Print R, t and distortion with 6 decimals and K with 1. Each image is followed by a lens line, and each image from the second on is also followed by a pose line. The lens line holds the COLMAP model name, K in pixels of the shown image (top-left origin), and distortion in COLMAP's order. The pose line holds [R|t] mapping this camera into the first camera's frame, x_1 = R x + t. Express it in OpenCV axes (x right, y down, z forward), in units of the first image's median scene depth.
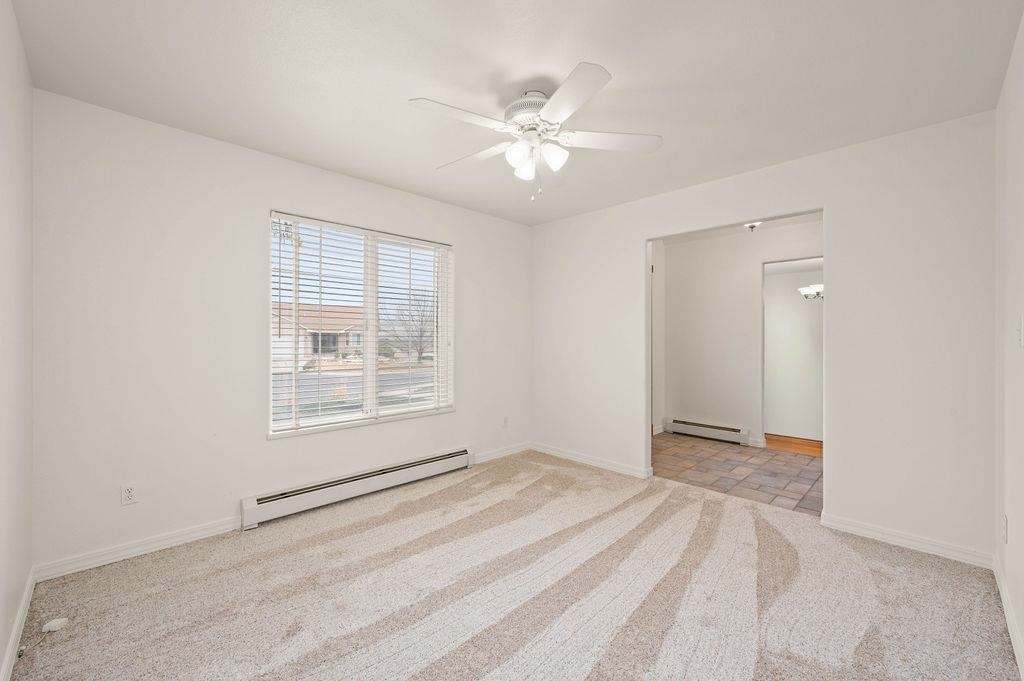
lens RADIAL K [[406.9, 0, 516.4], [0, 406.9, 339.1], [0, 0, 1]] dist [0.000515, -0.000117]
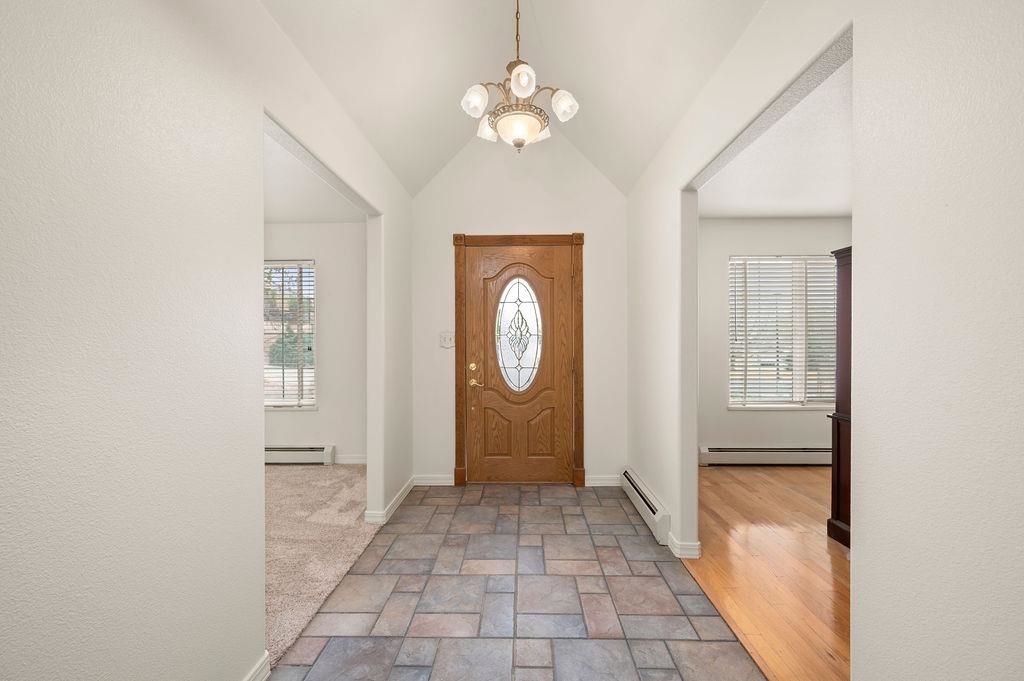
lens RADIAL K [[406.9, 0, 516.4], [0, 406.9, 339.1], [0, 0, 1]] dist [0.000515, -0.000117]
pose [[0.703394, -0.012092, -0.710697, 1.009625], [0.008265, 0.999927, -0.008833, 0.001275], [0.710752, 0.000339, 0.703443, 0.618996]]
